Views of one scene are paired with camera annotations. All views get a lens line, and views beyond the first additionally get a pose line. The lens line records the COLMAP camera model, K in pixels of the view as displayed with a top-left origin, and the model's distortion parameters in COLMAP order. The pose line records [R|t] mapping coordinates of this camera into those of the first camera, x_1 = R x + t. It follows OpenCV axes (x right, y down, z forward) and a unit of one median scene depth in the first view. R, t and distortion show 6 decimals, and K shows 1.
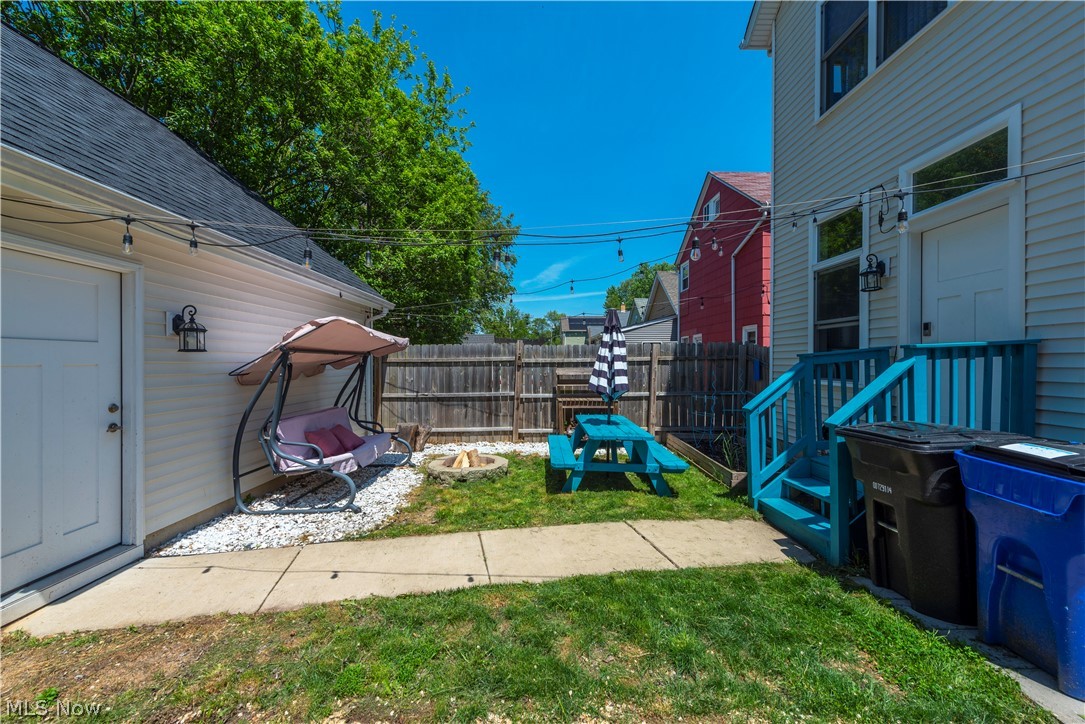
lens RADIAL K [[433.1, 0, 544.8], [0, 433.1, 363.4], [0, 0, 1]] dist [-0.008762, -0.000483]
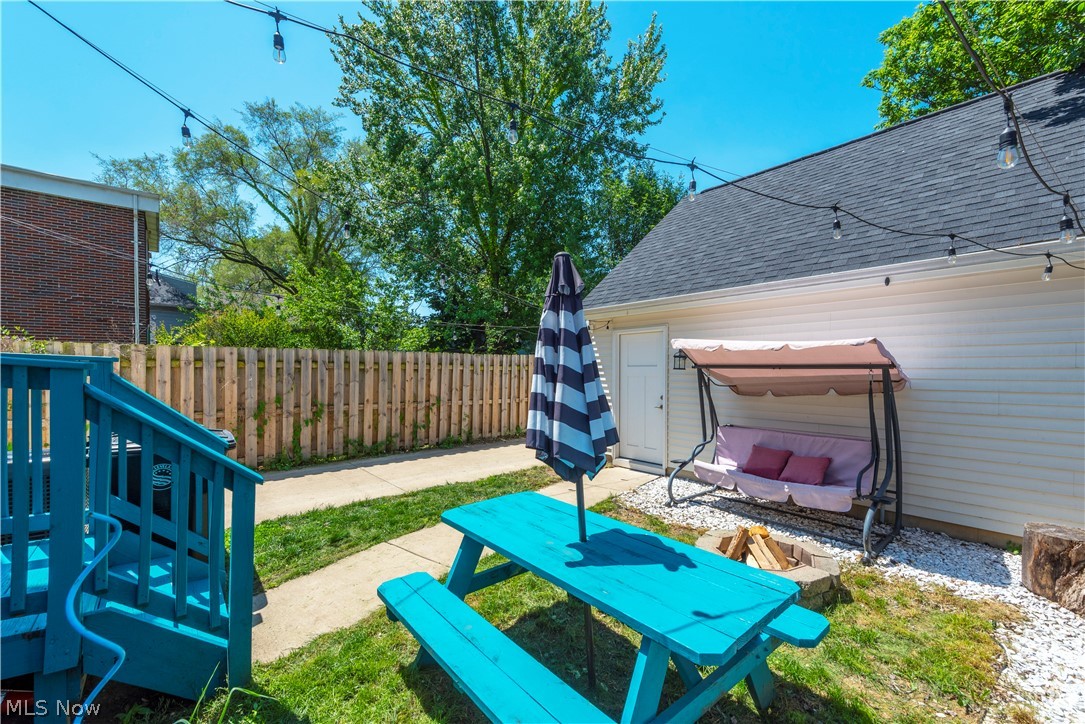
lens RADIAL K [[433.1, 0, 544.8], [0, 433.1, 363.4], [0, 0, 1]] dist [-0.008762, -0.000483]
pose [[-0.780091, -0.015634, -0.625471, 0.541429], [-0.003597, 0.999783, -0.020504, -0.016430], [0.625656, -0.013745, -0.779978, 1.644612]]
